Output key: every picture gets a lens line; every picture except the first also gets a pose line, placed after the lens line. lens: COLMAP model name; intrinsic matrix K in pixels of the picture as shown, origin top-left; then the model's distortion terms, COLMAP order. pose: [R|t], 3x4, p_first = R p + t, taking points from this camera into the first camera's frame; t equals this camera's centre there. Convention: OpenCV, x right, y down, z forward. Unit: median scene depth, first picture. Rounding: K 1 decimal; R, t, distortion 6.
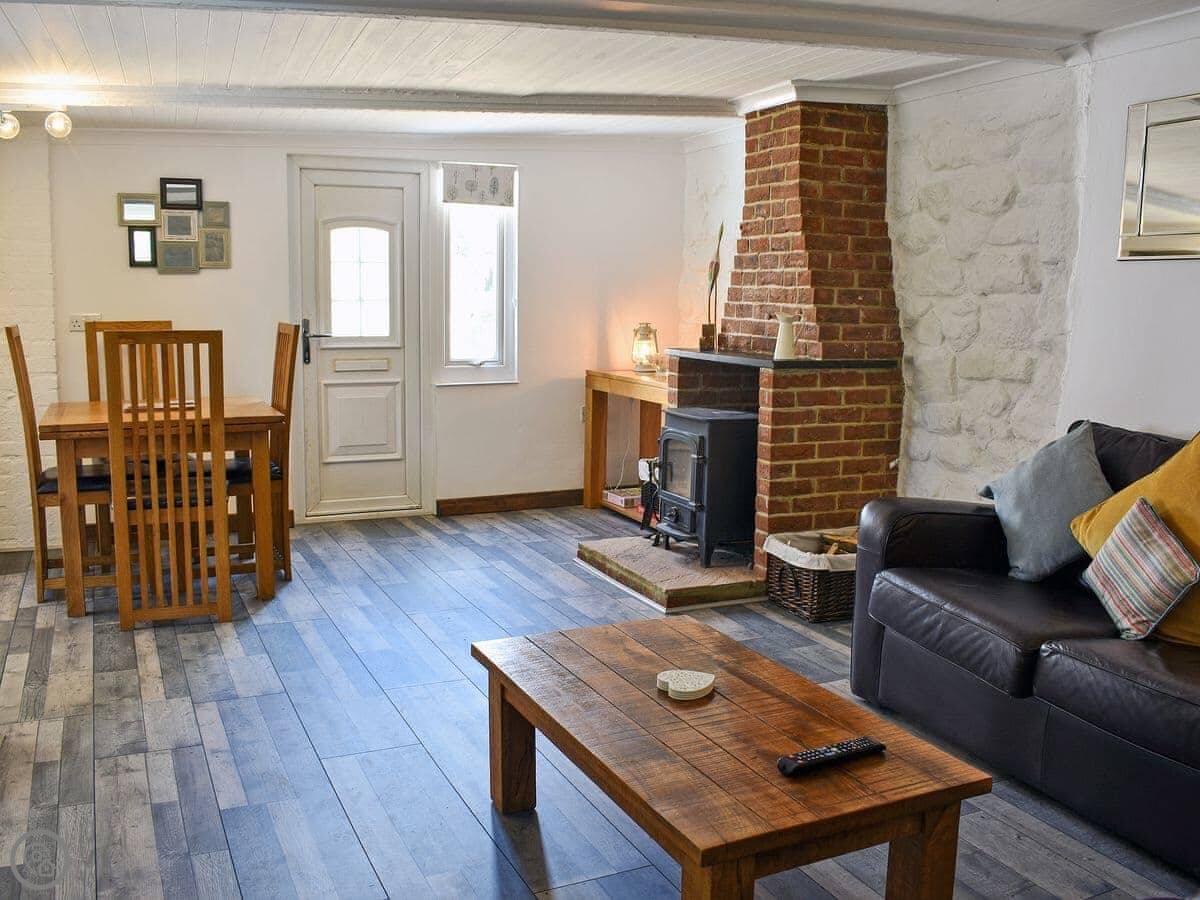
lens RADIAL K [[1059.6, 0, 557.3], [0, 1059.6, 450.6], [0, 0, 1]] dist [-0.091213, 0.000513]
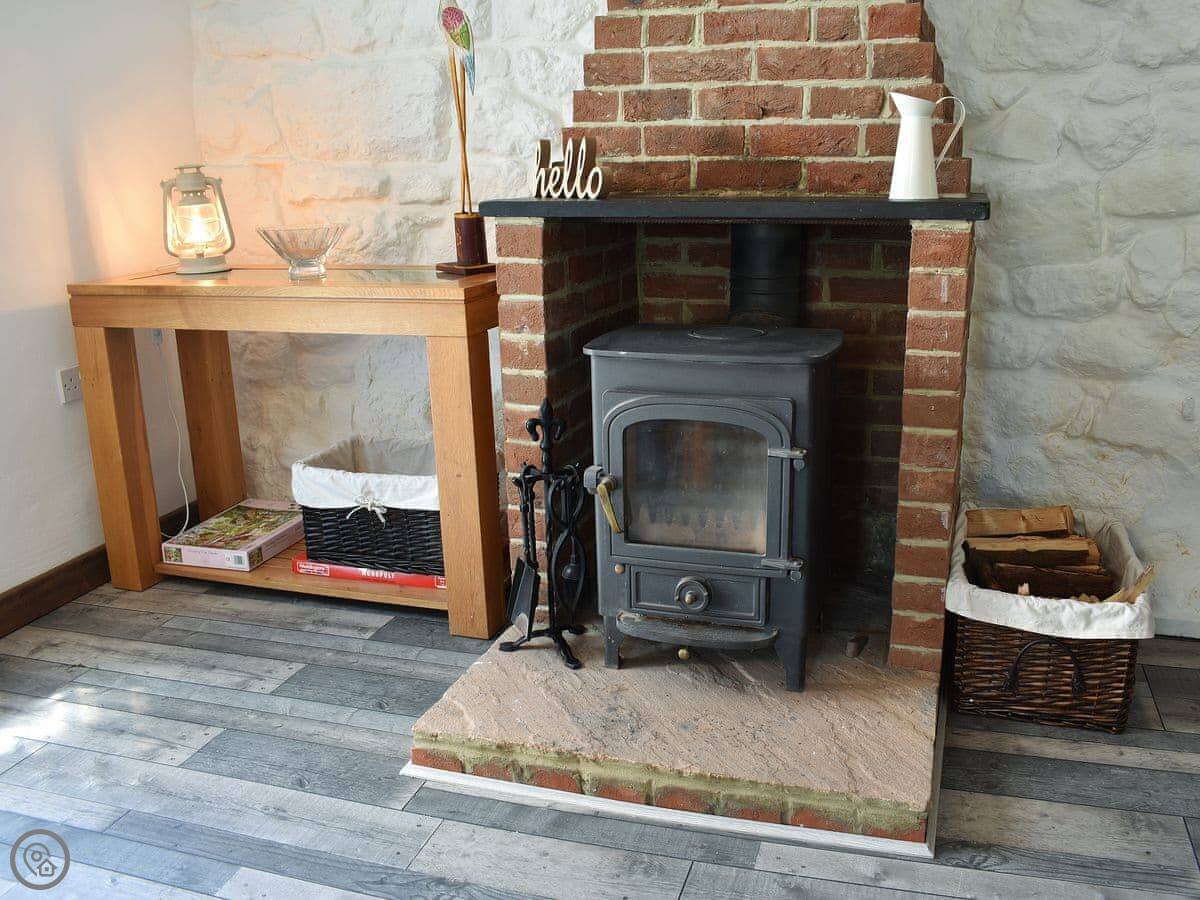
lens RADIAL K [[1041.5, 0, 600.0], [0, 1041.5, 450.0], [0, 0, 1]] dist [-0.095537, -0.006092]
pose [[0.632960, -0.229990, 0.739233, -0.201094], [0.137498, 0.973070, 0.185011, -0.075403], [-0.761876, -0.015462, 0.647538, 0.748785]]
